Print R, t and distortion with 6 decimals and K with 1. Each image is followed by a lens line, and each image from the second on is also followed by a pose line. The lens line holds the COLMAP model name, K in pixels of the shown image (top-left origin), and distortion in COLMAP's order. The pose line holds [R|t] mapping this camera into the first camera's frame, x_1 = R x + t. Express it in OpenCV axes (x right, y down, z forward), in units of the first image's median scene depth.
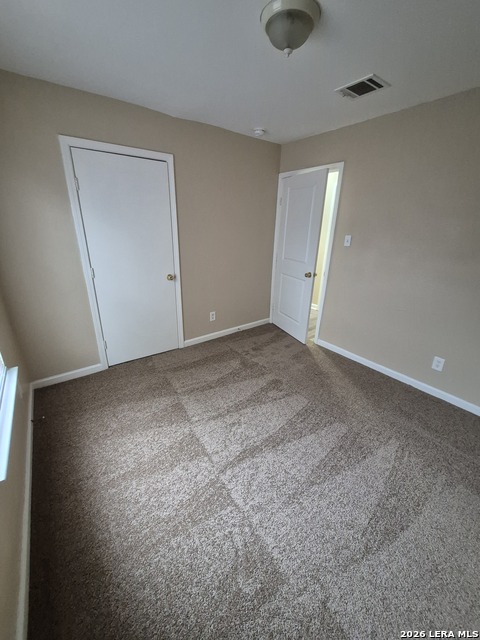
lens RADIAL K [[250.3, 0, 242.4], [0, 250.3, 317.1], [0, 0, 1]] dist [0.002865, -0.000110]
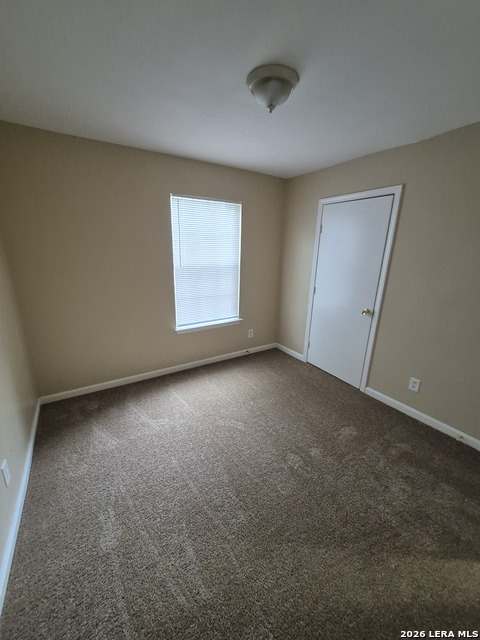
lens RADIAL K [[250.3, 0, 238.4], [0, 250.3, 317.3], [0, 0, 1]] dist [0.002865, -0.000110]
pose [[-0.061004, 0.253188, -0.965492, 0.622722], [-0.382492, 0.887523, 0.256910, -0.186470], [0.921943, 0.384966, 0.042700, 0.488029]]
